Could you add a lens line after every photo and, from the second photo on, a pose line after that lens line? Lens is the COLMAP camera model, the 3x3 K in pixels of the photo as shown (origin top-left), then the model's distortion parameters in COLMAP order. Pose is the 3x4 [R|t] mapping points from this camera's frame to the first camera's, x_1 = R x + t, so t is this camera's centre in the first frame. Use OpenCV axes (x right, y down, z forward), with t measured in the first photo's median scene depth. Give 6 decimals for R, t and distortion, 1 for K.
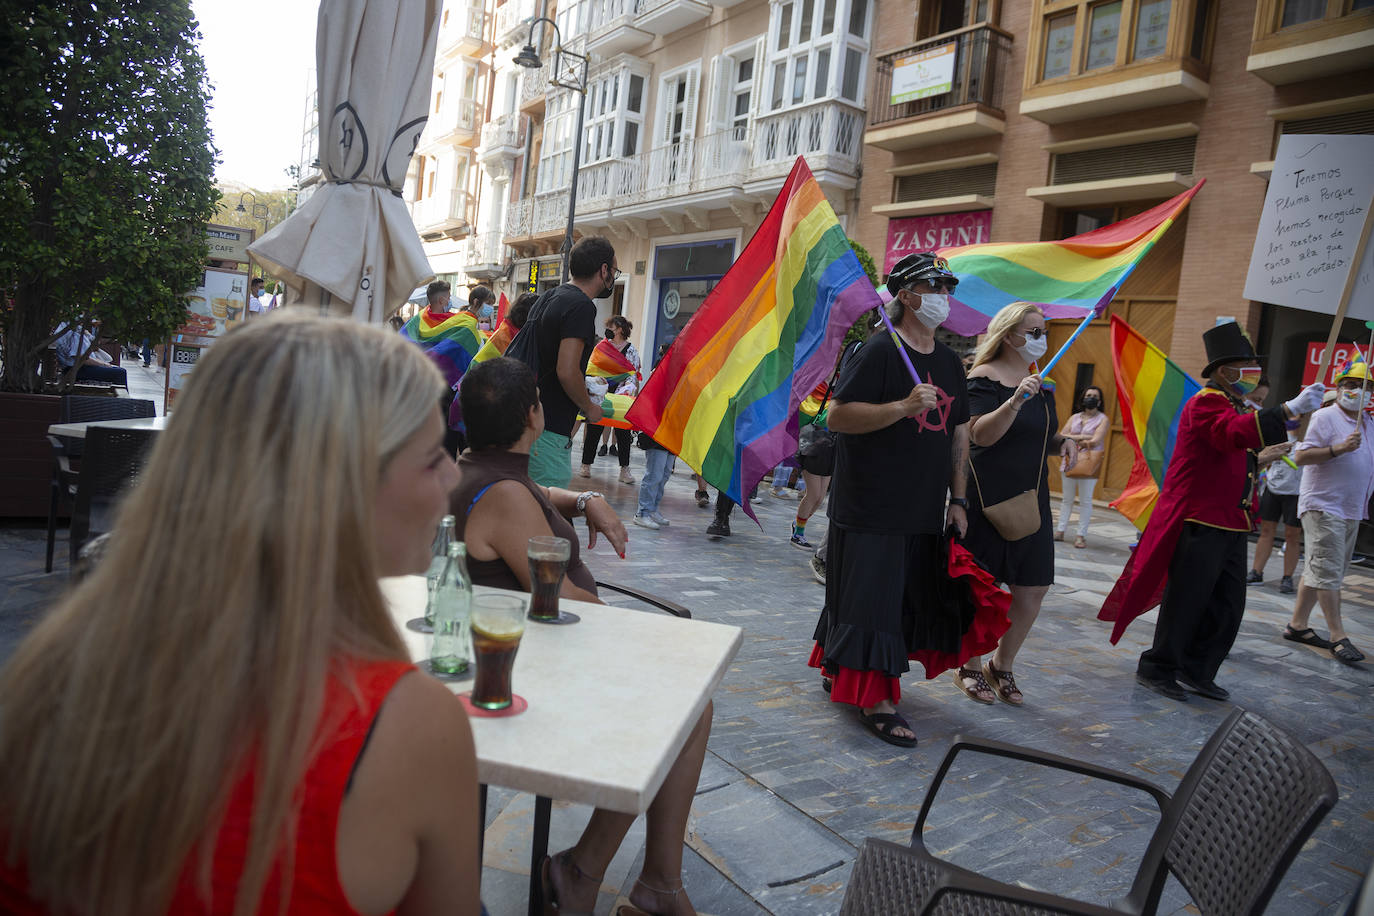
lens RADIAL K [[920.3, 0, 697.2], [0, 920.3, 466.1], [0, 0, 1]] dist [-0.128116, 0.067824]
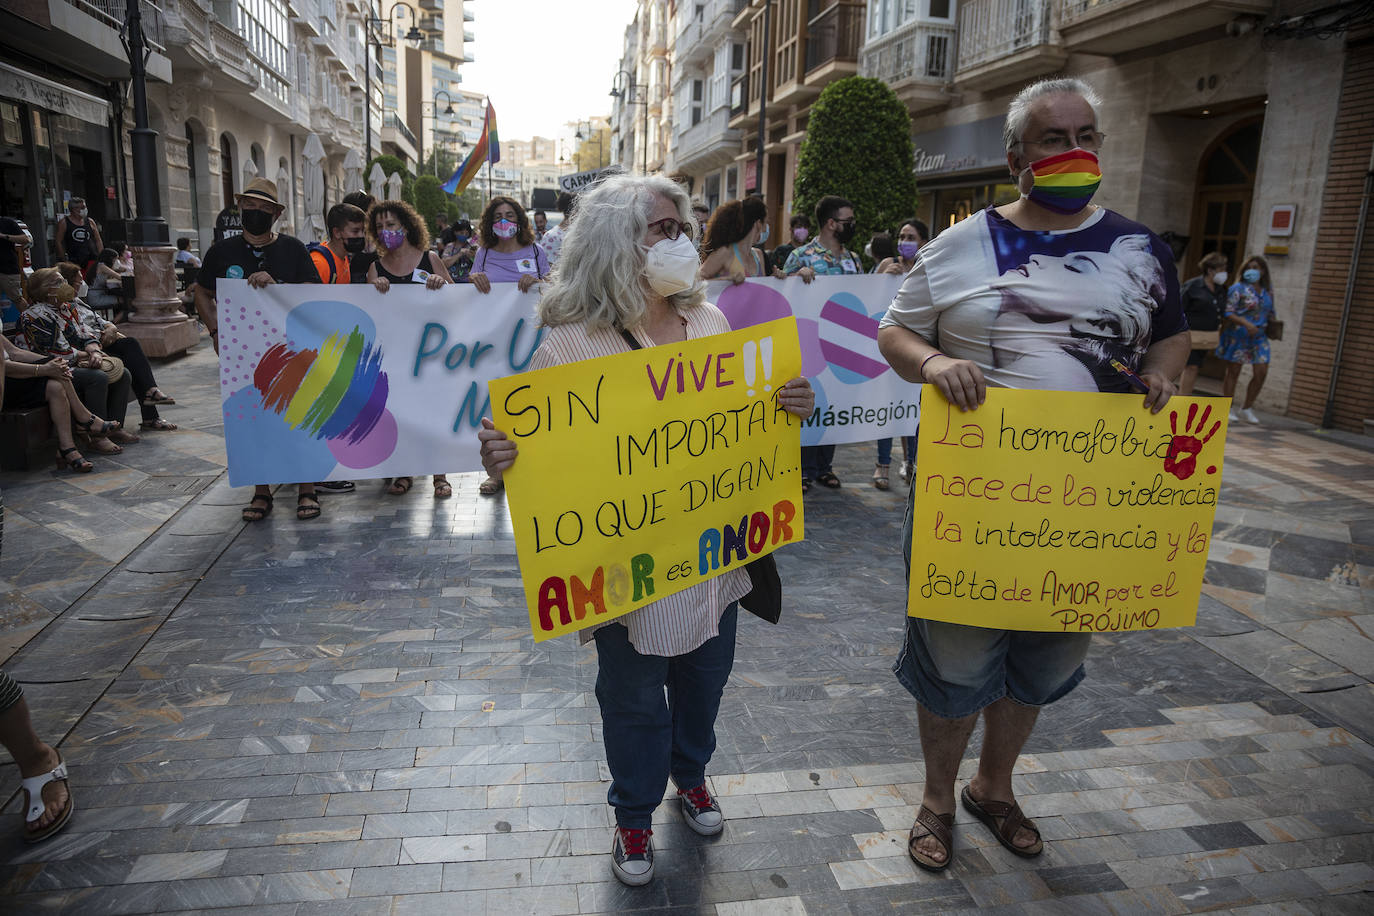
lens RADIAL K [[920.3, 0, 697.2], [0, 920.3, 466.1], [0, 0, 1]] dist [-0.128116, 0.067824]
pose [[0.912590, 0.028744, -0.407864, 0.548222], [0.015076, 0.994482, 0.103819, 0.111820], [0.408598, -0.100893, 0.907121, -0.559450]]
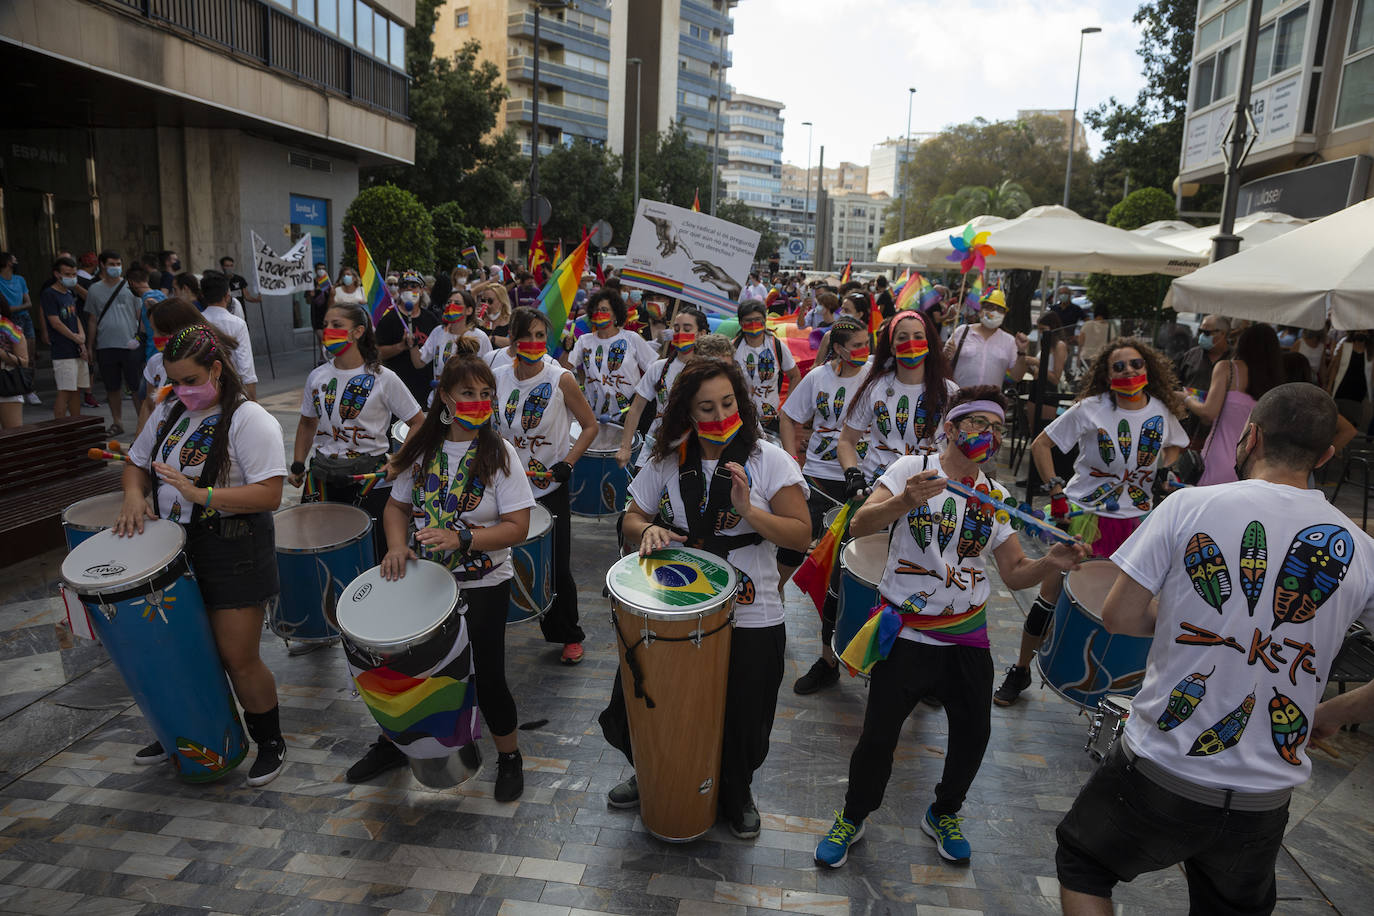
lens RADIAL K [[920.3, 0, 697.2], [0, 920.3, 466.1], [0, 0, 1]] dist [-0.128116, 0.067824]
pose [[0.741446, 0.069573, -0.667396, -0.770868], [-0.038828, 0.997392, 0.060838, -0.257806], [0.669888, -0.019194, 0.742214, 1.374365]]
